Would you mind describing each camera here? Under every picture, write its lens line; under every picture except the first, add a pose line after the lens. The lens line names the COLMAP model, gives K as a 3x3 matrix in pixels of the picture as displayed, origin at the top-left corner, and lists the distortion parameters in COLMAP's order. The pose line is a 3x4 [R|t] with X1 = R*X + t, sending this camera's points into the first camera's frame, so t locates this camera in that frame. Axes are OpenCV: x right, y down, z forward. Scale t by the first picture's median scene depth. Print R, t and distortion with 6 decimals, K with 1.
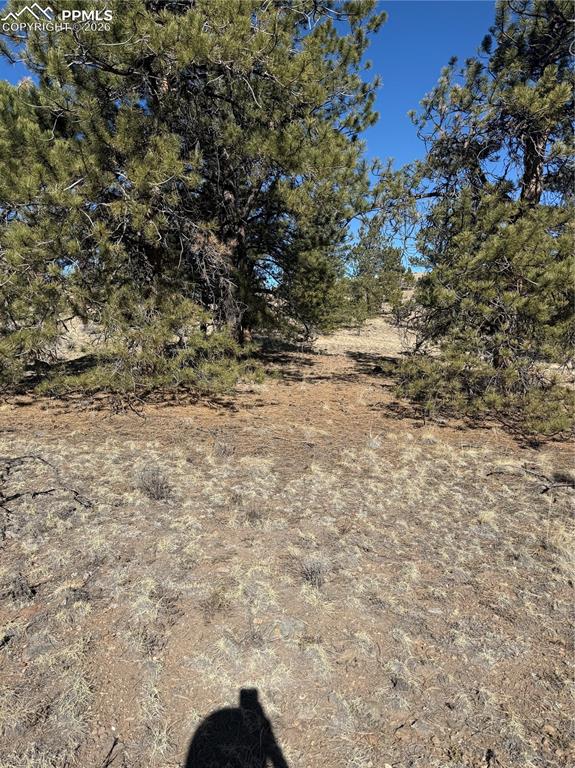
lens RADIAL K [[538.3, 0, 287.0], [0, 538.3, 384.2], [0, 0, 1]] dist [0.048491, -0.000853]
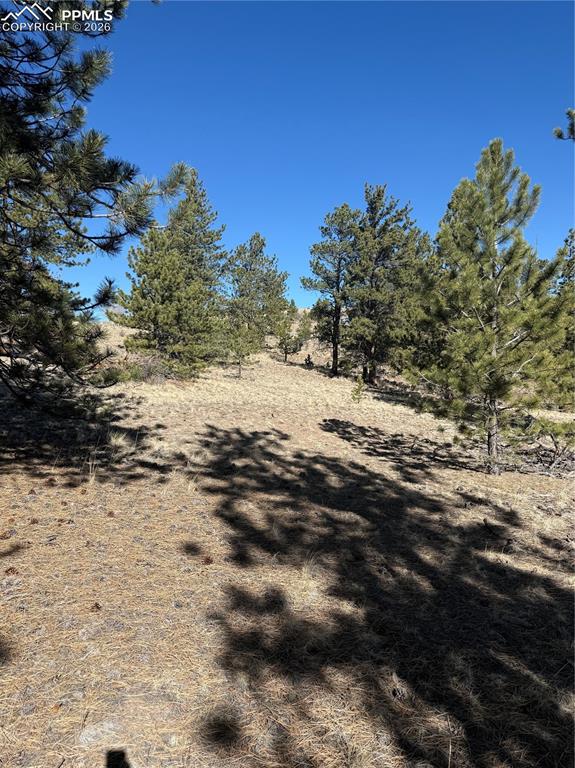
lens RADIAL K [[538.3, 0, 288.0], [0, 538.3, 388.9], [0, 0, 1]] dist [0.048491, -0.000853]
pose [[0.974794, 0.007675, 0.222973, 0.031142], [0.004635, 0.998496, -0.054632, -0.028216], [-0.223057, 0.054289, 0.973293, 0.241076]]
